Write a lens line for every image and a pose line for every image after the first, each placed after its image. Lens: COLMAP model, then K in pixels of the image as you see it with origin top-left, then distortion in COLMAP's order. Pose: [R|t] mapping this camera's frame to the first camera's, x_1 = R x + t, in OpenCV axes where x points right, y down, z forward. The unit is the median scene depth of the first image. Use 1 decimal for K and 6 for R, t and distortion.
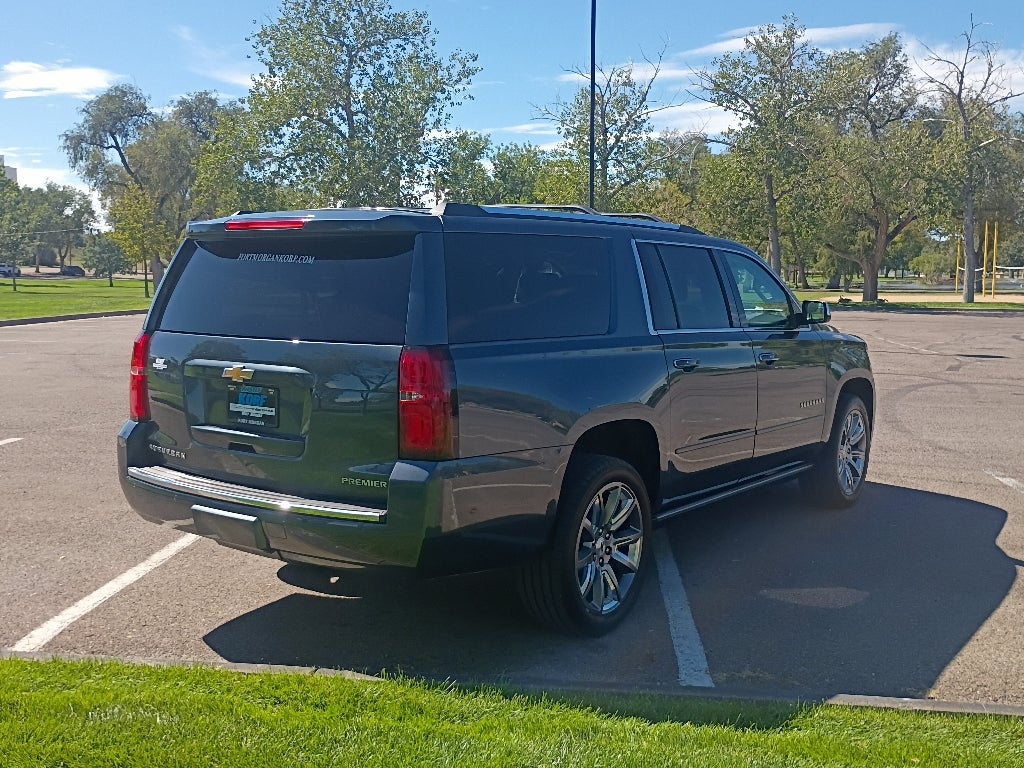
lens RADIAL K [[1065.8, 0, 512.0], [0, 1065.8, 384.0], [0, 0, 1]] dist [0.040952, -0.020090]
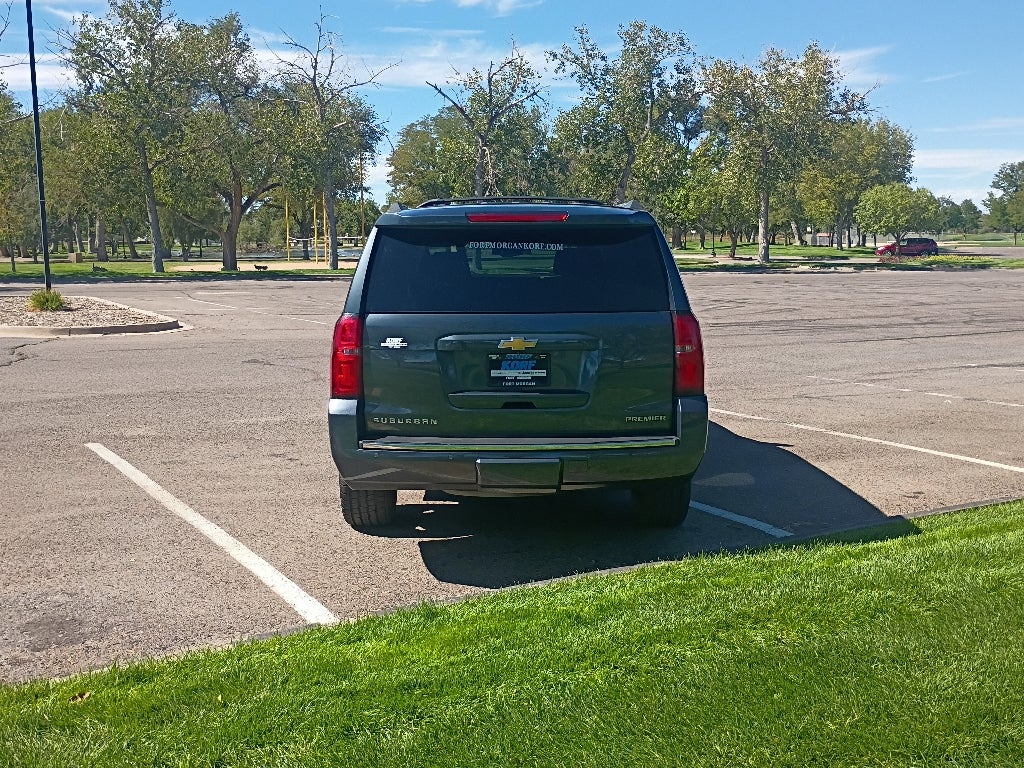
lens RADIAL K [[1065.8, 0, 512.0], [0, 1065.8, 384.0], [0, 0, 1]] dist [0.040952, -0.020090]
pose [[0.799801, -0.089719, 0.593523, -0.098793], [0.072551, 0.995967, 0.052788, -0.002854], [-0.595865, 0.000840, 0.803084, 0.004805]]
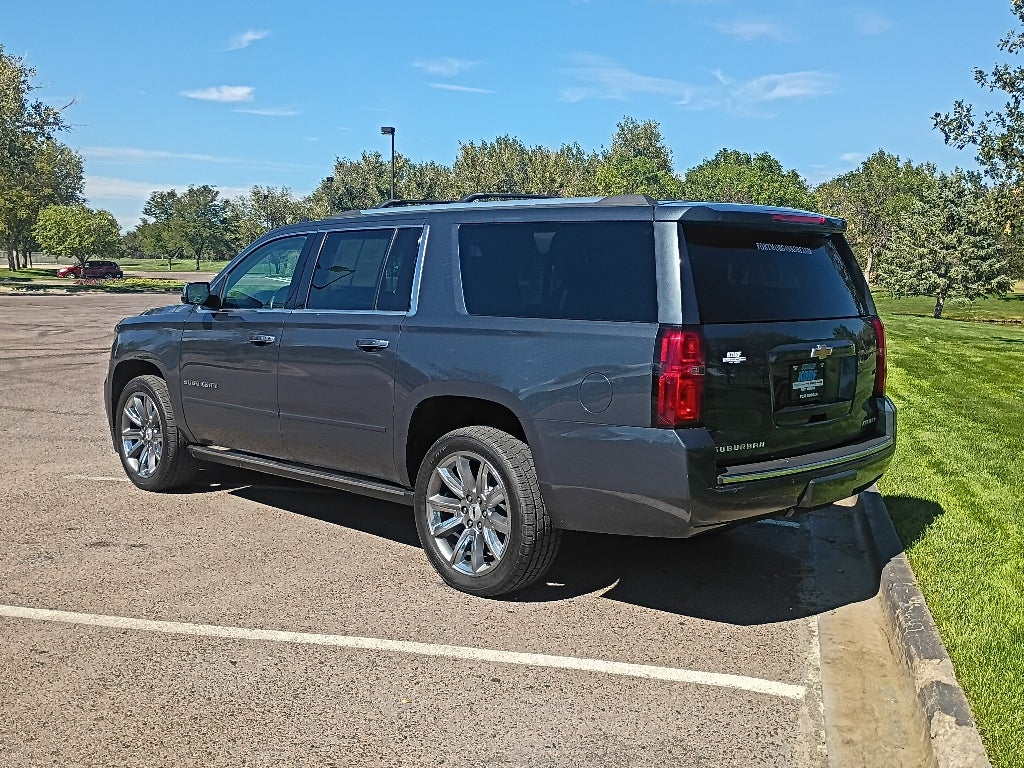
lens RADIAL K [[1065.8, 0, 512.0], [0, 1065.8, 384.0], [0, 0, 1]] dist [0.040952, -0.020090]
pose [[0.152861, -0.109932, 0.982114, -0.143242], [0.090109, 0.991204, 0.096925, -0.011626], [-0.984131, 0.073681, 0.161422, 0.115908]]
